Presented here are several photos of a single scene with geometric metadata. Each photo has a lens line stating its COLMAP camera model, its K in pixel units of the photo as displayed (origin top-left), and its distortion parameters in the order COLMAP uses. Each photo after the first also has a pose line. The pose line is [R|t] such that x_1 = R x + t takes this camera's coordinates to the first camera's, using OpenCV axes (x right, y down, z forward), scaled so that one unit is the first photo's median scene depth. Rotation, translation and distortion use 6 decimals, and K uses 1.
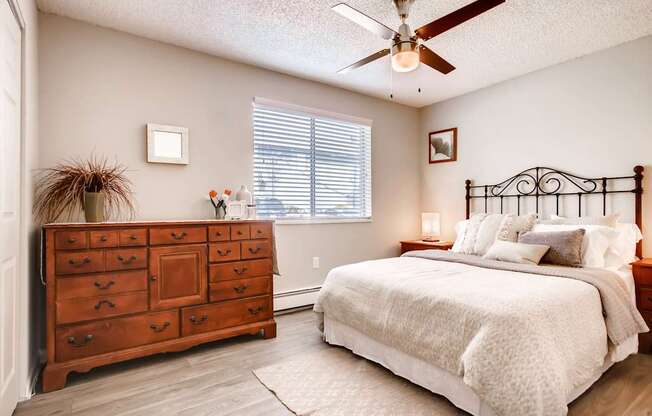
lens RADIAL K [[349.9, 0, 326.0], [0, 349.9, 208.0], [0, 0, 1]] dist [-0.000961, 0.000385]
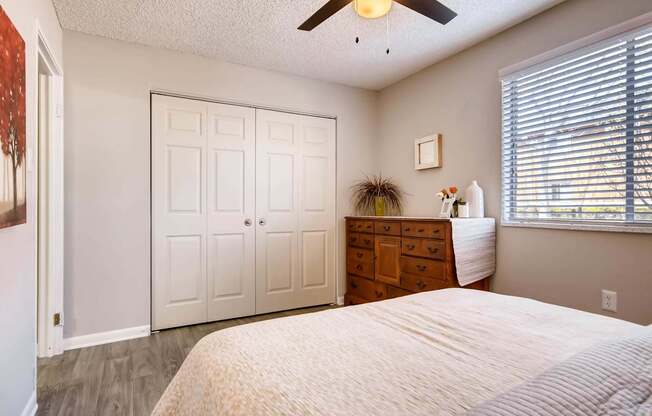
lens RADIAL K [[349.9, 0, 326.0], [0, 349.9, 208.0], [0, 0, 1]] dist [-0.000961, 0.000385]
pose [[-0.120490, -0.003335, -0.992709, 0.618417], [0.007161, 0.999965, -0.004228, 0.005708], [0.992689, -0.007618, -0.120462, 0.652672]]
